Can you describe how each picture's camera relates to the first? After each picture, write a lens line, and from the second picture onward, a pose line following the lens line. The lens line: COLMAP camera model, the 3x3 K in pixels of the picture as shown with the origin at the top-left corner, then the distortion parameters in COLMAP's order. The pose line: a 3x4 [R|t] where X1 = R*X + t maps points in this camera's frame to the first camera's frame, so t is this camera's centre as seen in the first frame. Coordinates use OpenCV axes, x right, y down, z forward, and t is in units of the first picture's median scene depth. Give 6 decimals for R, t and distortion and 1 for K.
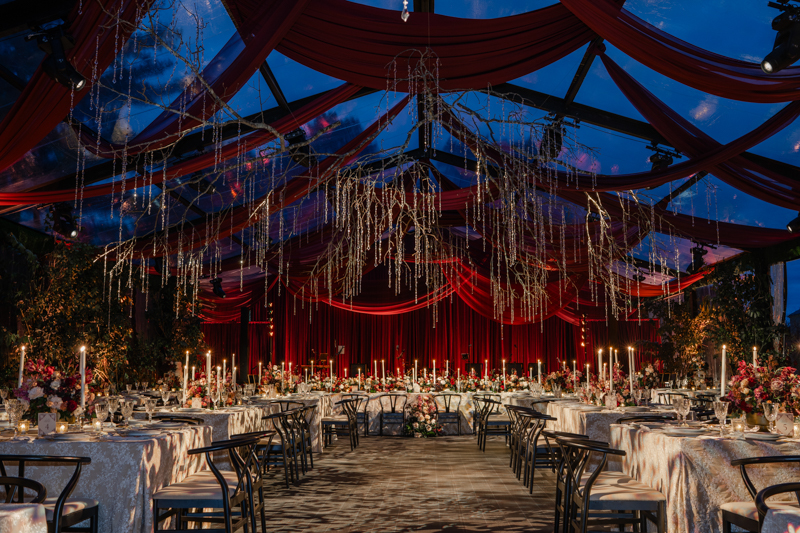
lens RADIAL K [[717.1, 0, 400.0], [0, 717.1, 266.5], [0, 0, 1]] dist [-0.010768, -0.003639]
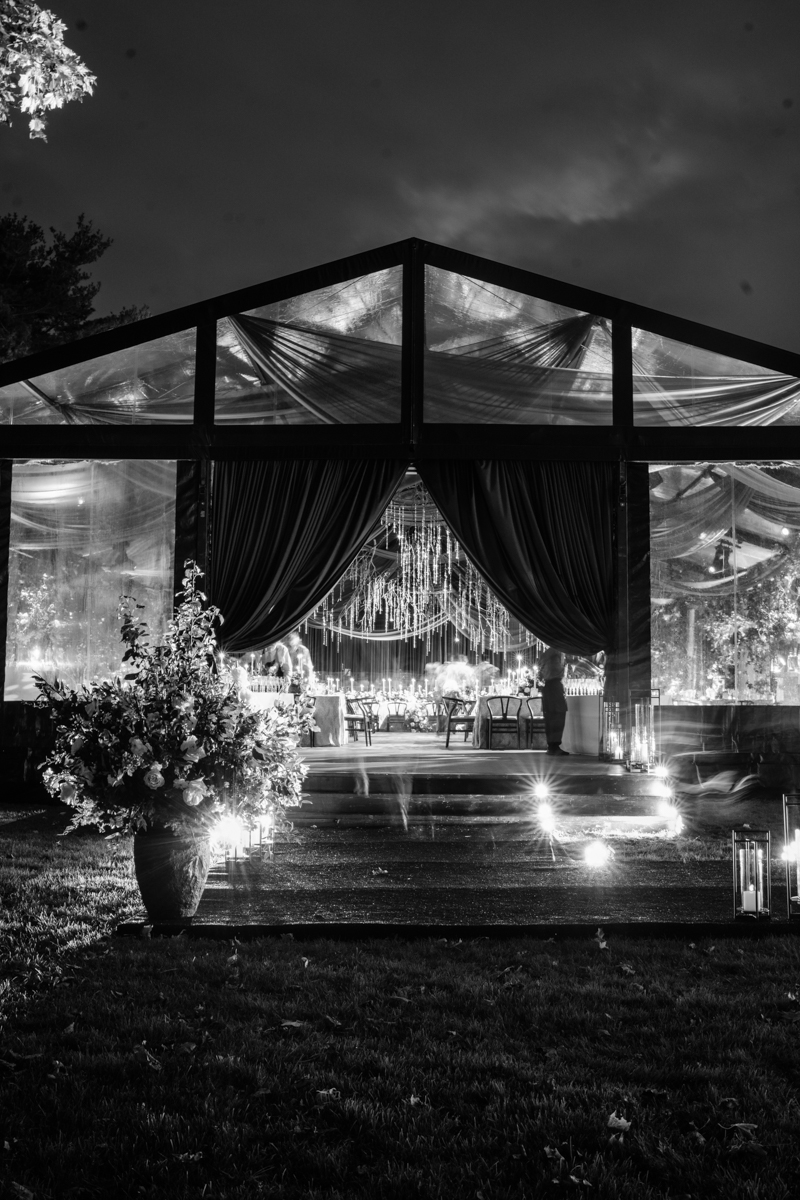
lens RADIAL K [[1075.7, 0, 400.0], [0, 1075.7, 600.0], [0, 0, 1]] dist [-0.010768, -0.003639]
pose [[0.999847, 0.012167, 0.012531, -0.031568], [-0.012786, 0.998636, 0.050613, -0.129222], [-0.011898, -0.050766, 0.998640, -1.081572]]
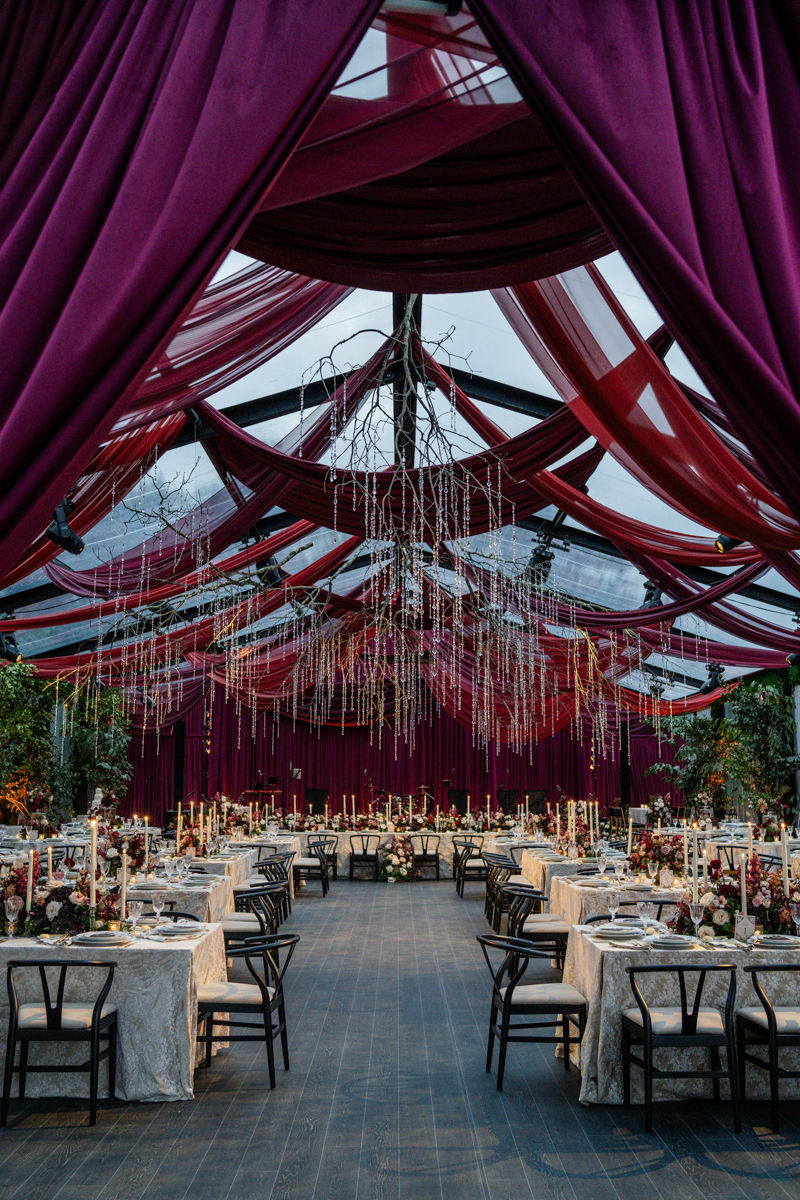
lens RADIAL K [[1075.7, 0, 400.0], [0, 1075.7, 600.0], [0, 0, 1]] dist [-0.010768, -0.003639]
pose [[0.999173, 0.013038, 0.038519, -0.020747], [-0.012323, 0.999748, -0.018741, -0.089409], [-0.038753, 0.018251, 0.999082, -0.349175]]
